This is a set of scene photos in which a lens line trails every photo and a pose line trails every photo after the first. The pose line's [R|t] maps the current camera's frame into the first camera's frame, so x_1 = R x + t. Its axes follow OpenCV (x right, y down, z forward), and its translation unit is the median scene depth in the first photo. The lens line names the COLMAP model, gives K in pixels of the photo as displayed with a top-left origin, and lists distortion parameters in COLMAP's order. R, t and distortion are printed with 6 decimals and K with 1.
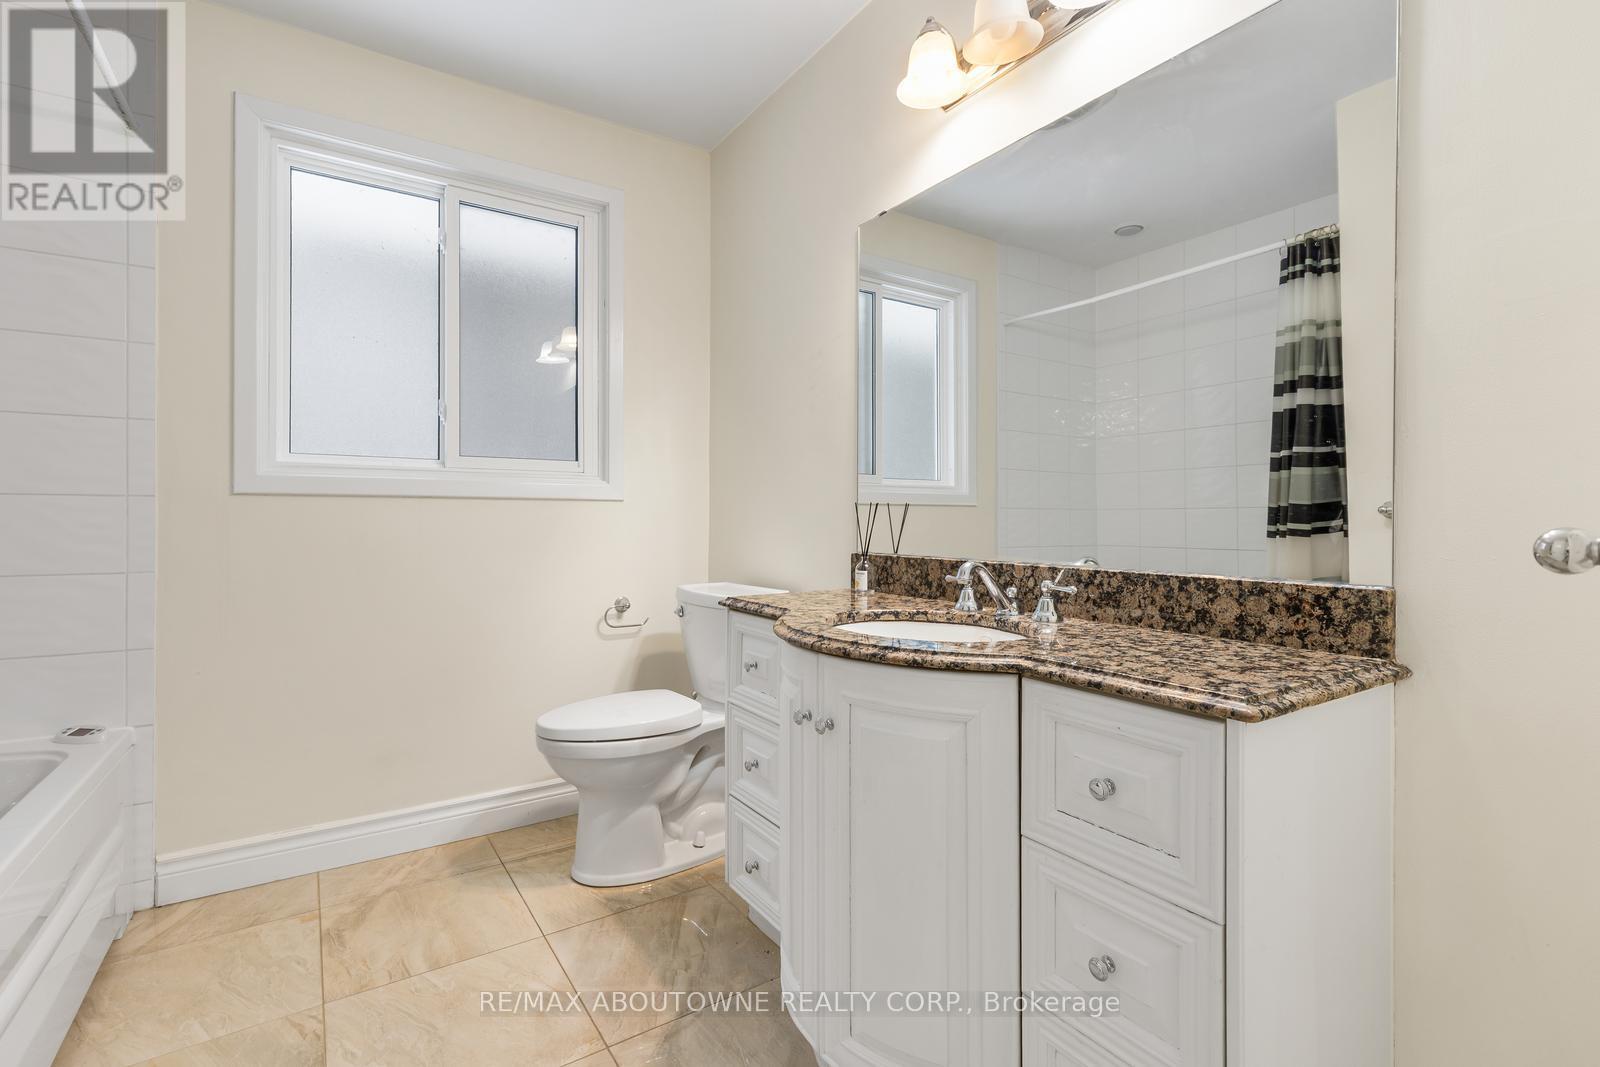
lens RADIAL K [[724.1, 0, 796.2], [0, 724.1, 513.1], [0, 0, 1]] dist [0.004238, -0.000698]
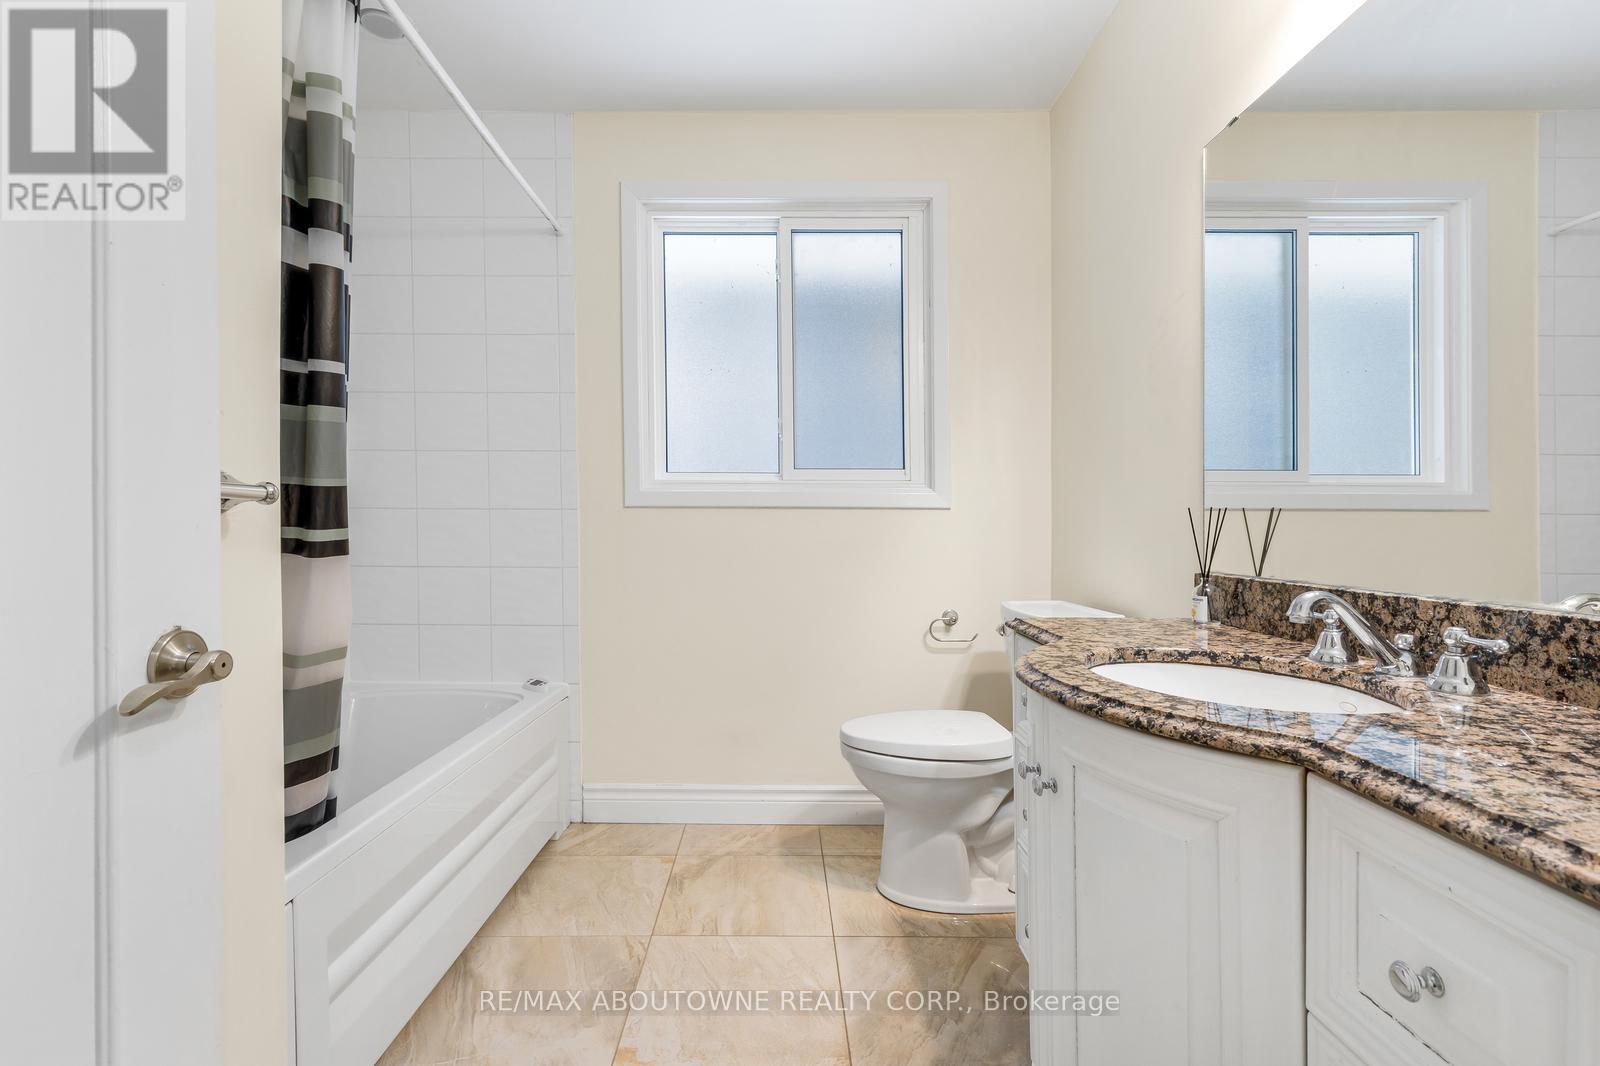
lens RADIAL K [[735.5, 0, 809.0], [0, 735.5, 533.5], [0, 0, 1]] dist [0.005319, -0.001335]
pose [[0.833185, 0.007242, -0.552947, 0.186336], [0.001523, 0.999880, 0.015391, 0.000071], [0.552992, -0.013665, 0.833074, 0.121423]]
